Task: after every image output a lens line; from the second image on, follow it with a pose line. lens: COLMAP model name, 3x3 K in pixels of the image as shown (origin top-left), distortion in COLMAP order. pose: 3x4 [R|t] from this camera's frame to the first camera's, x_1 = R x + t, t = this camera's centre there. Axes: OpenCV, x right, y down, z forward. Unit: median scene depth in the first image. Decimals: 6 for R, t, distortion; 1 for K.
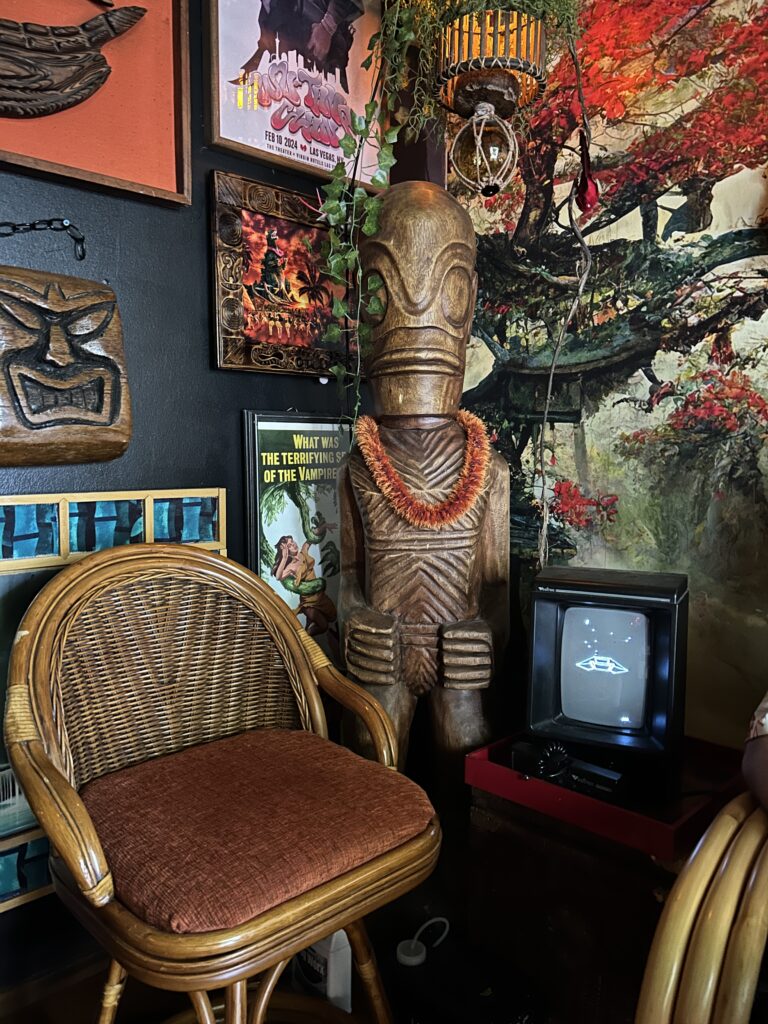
lens RADIAL K [[784.9, 0, 387.2], [0, 784.9, 525.0], [0, 0, 1]] dist [0.009738, -0.012835]
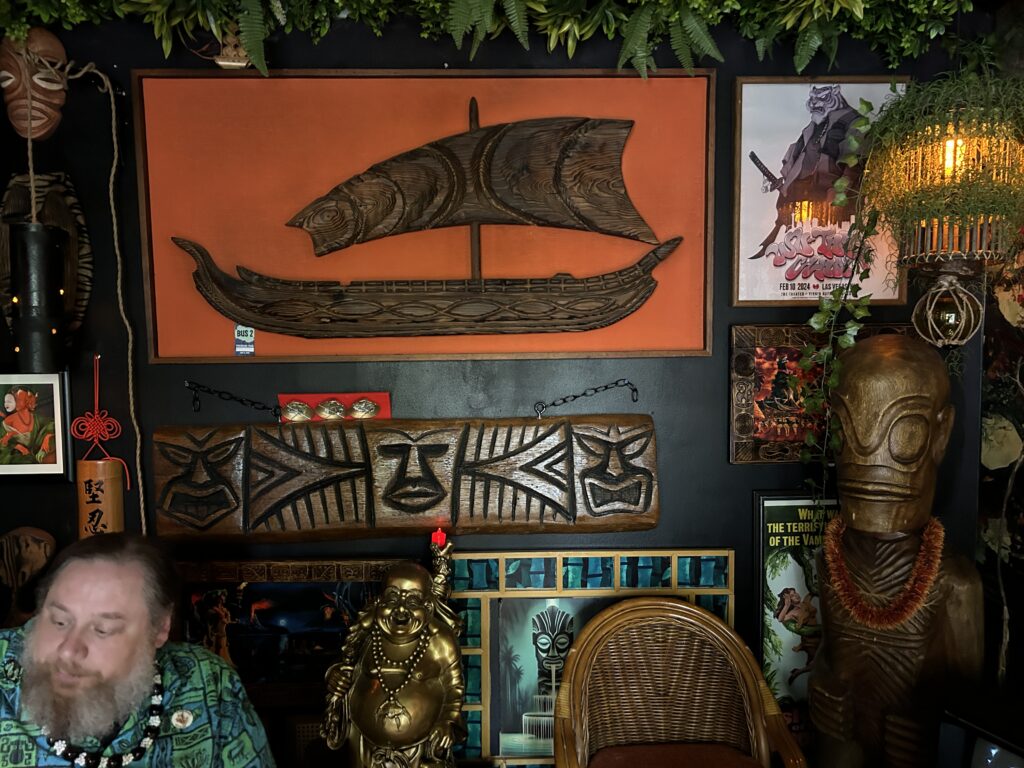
lens RADIAL K [[769.5, 0, 510.9], [0, 769.5, 385.8], [0, 0, 1]] dist [0.065984, -0.077781]
pose [[0.746506, 0.036489, -0.664378, 0.395832], [-0.056897, 0.998339, -0.009100, -0.304328], [0.662942, 0.044594, 0.747342, -0.279543]]
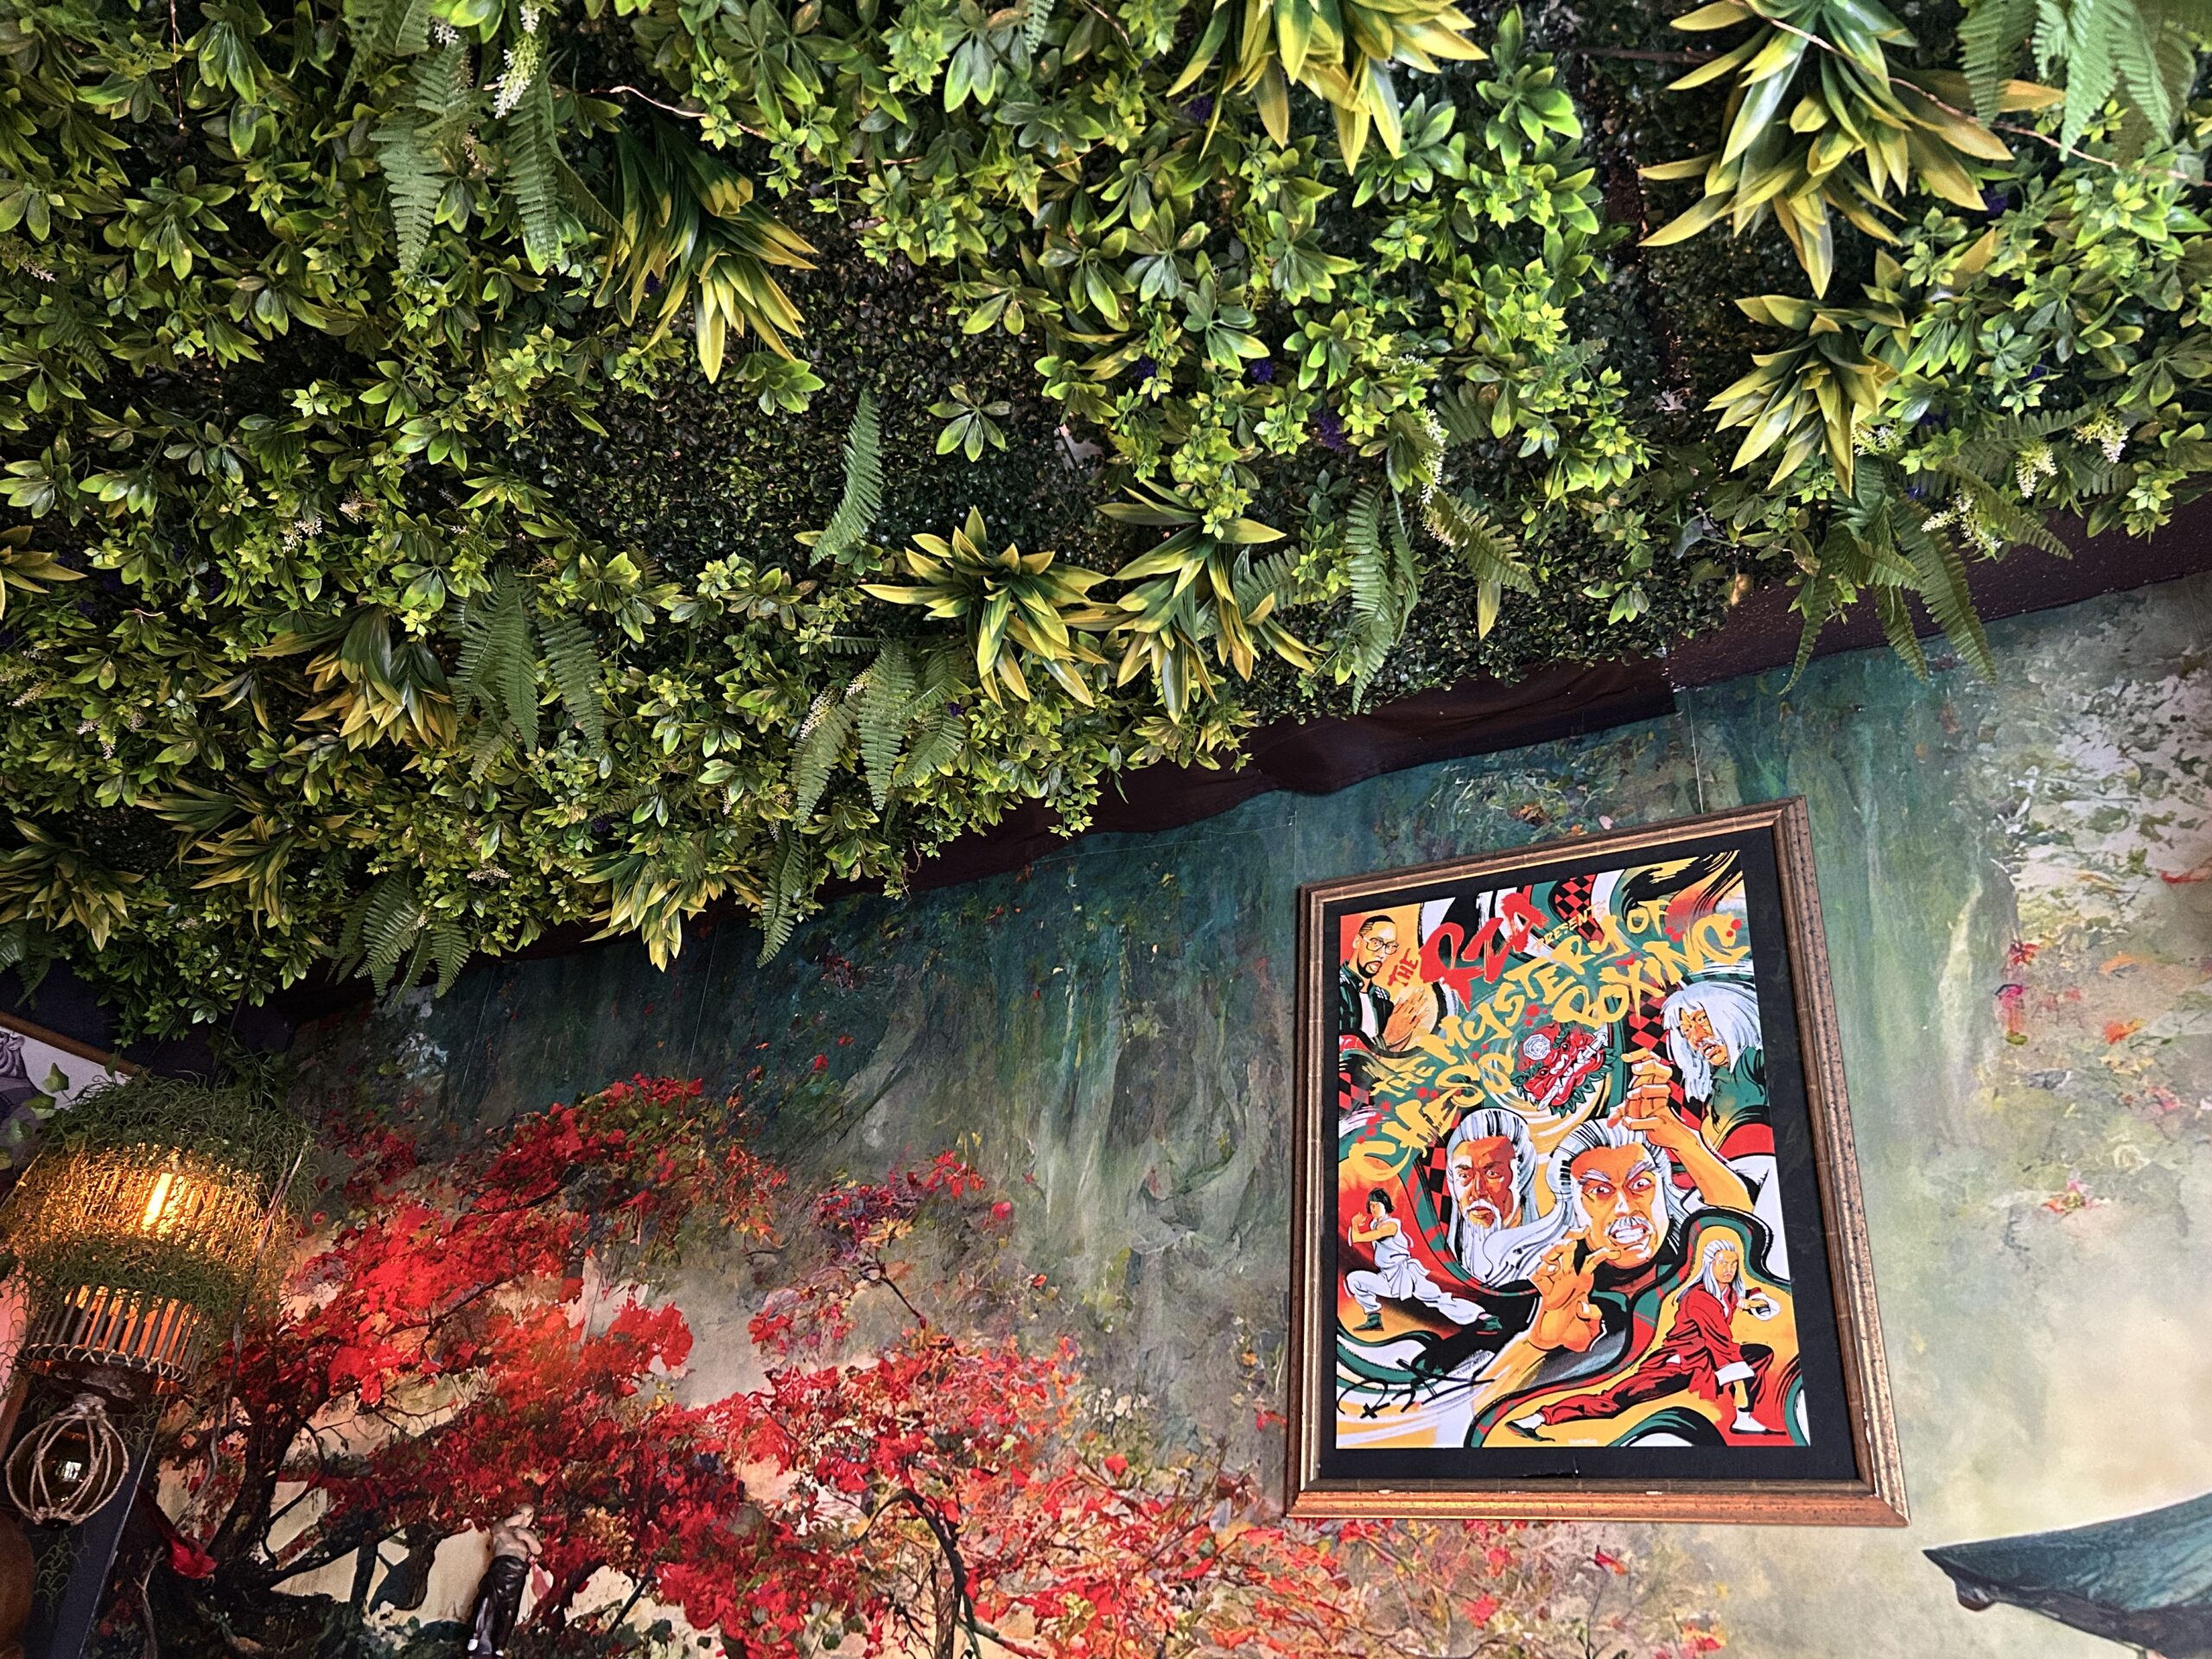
lens RADIAL K [[1662.2, 0, 1103.6], [0, 1662.2, 833.4], [0, 0, 1]] dist [0.065984, -0.077781]
pose [[0.955471, 0.200465, 0.216537, 0.524585], [-0.038942, 0.813058, -0.580879, -0.104859], [-0.292503, 0.546581, 0.784660, -0.651839]]
